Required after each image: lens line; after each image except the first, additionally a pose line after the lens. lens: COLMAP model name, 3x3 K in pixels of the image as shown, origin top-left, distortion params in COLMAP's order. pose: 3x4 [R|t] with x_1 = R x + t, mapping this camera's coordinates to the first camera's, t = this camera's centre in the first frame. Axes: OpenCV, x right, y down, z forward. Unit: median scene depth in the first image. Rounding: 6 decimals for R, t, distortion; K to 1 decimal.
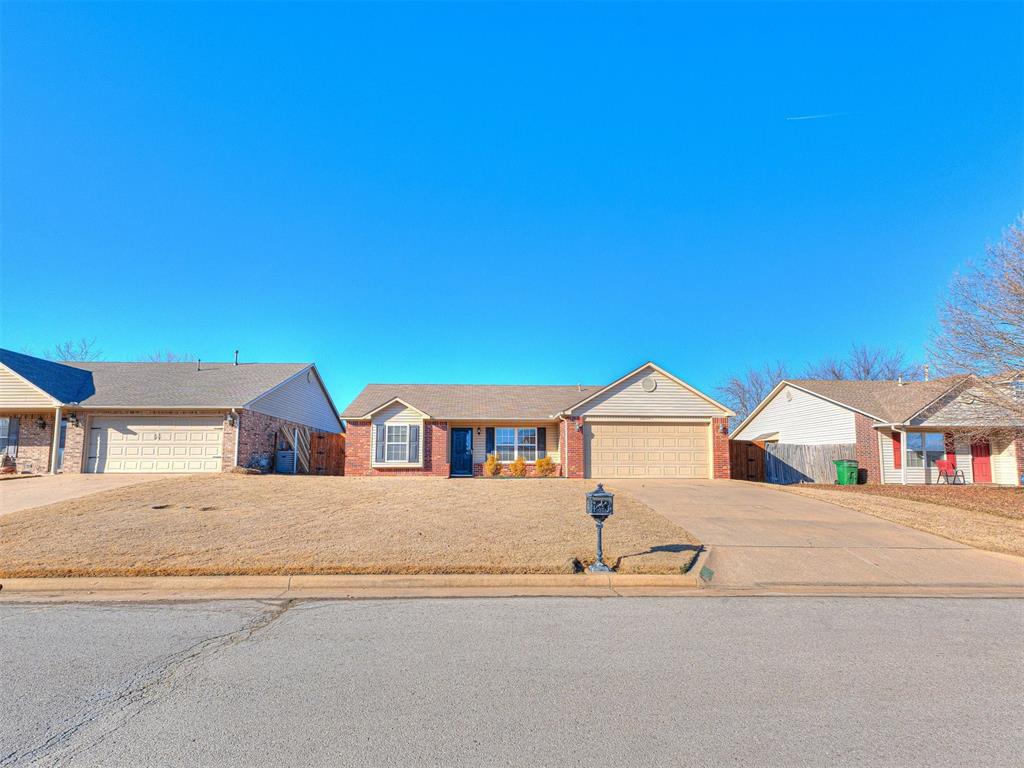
lens RADIAL K [[500.1, 0, 521.7], [0, 500.1, 423.8], [0, 0, 1]] dist [0.014803, -0.001436]
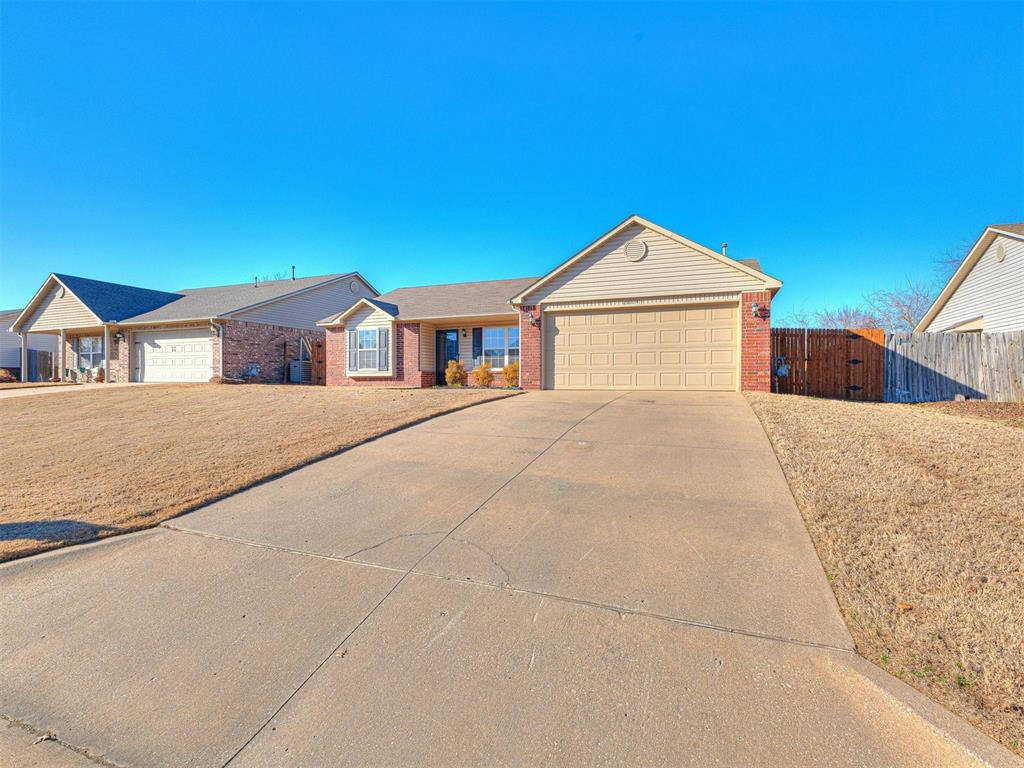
lens RADIAL K [[500.1, 0, 499.7], [0, 500.1, 379.9], [0, 0, 1]] dist [0.014803, -0.001436]
pose [[0.909631, -0.002514, -0.415410, 0.342247], [0.039455, 0.995984, 0.080367, 0.030586], [0.413540, -0.089494, 0.906077, 0.284063]]
